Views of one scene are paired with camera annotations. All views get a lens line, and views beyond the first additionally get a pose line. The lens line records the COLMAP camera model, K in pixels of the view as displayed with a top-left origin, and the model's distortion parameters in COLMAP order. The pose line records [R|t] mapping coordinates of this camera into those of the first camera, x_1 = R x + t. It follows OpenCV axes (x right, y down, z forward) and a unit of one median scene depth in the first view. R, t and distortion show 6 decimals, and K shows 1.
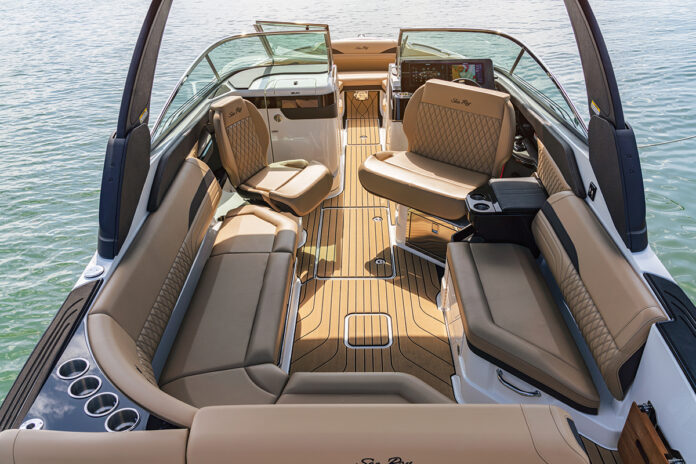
lens RADIAL K [[605.9, 0, 348.0], [0, 605.9, 232.0], [0, 0, 1]] dist [0.000736, 0.000136]
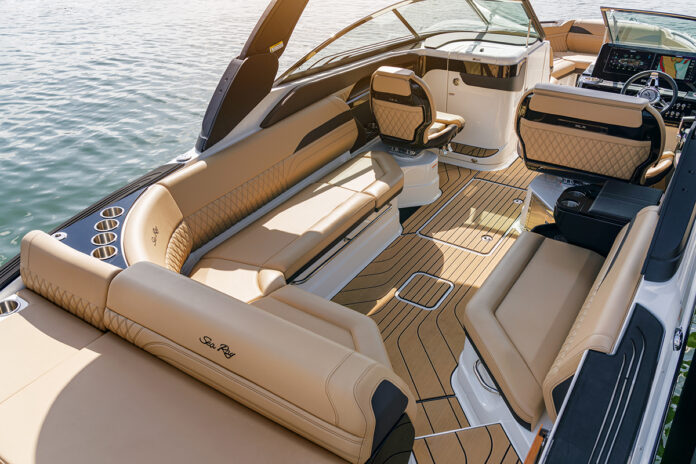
lens RADIAL K [[605.9, 0, 348.0], [0, 605.9, 232.0], [0, 0, 1]] dist [0.000736, 0.000136]
pose [[0.835876, 0.284217, -0.469609, 0.279193], [-0.265771, 0.958101, 0.106806, -0.006506], [0.480289, 0.035532, 0.876390, 0.029479]]
